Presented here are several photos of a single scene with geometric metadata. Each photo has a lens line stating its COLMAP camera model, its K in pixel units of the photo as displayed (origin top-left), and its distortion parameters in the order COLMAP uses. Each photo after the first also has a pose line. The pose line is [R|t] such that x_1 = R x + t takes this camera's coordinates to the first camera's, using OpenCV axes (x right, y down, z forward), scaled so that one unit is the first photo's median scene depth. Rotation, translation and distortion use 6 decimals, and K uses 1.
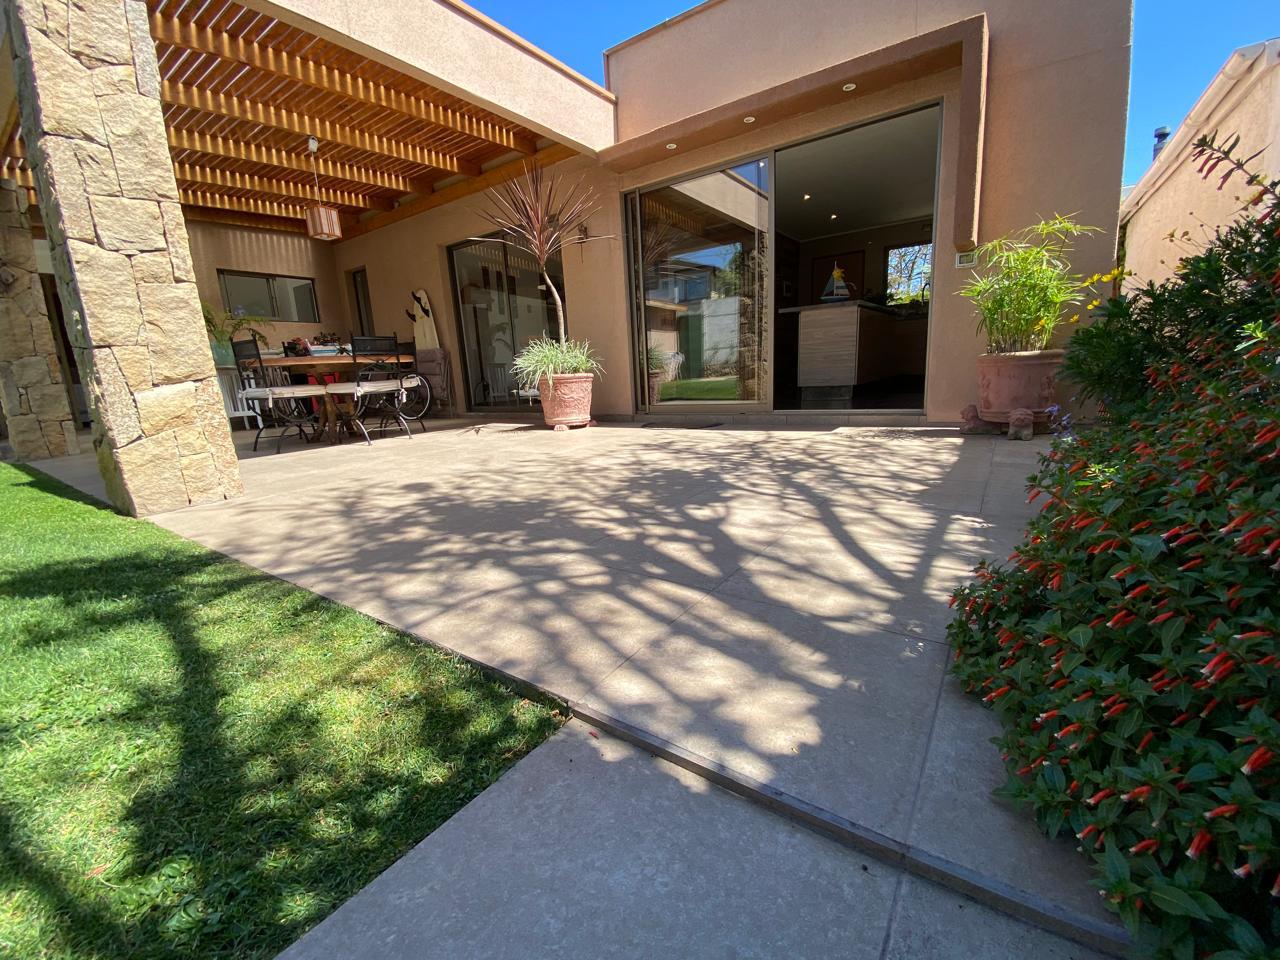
lens RADIAL K [[518.0, 0, 637.6], [0, 518.0, 480.4], [0, 0, 1]] dist [0.020013, -0.019476]
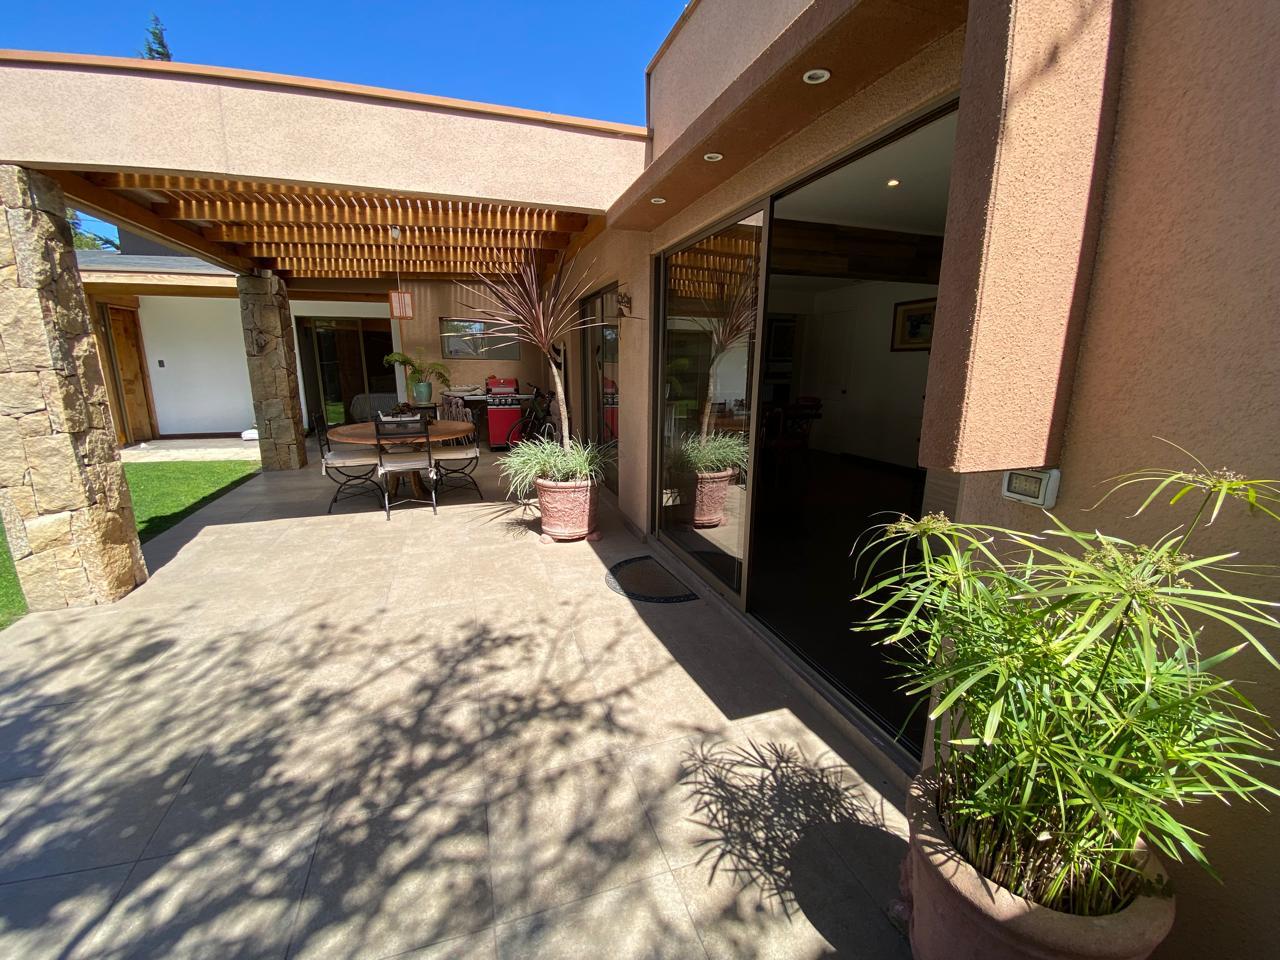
lens RADIAL K [[518.0, 0, 637.6], [0, 518.0, 480.4], [0, 0, 1]] dist [0.020013, -0.019476]
pose [[0.806580, 0.184538, -0.561582, 0.885673], [-0.168966, 0.982359, 0.080127, -0.589214], [0.566462, 0.030259, 0.823532, 0.769830]]
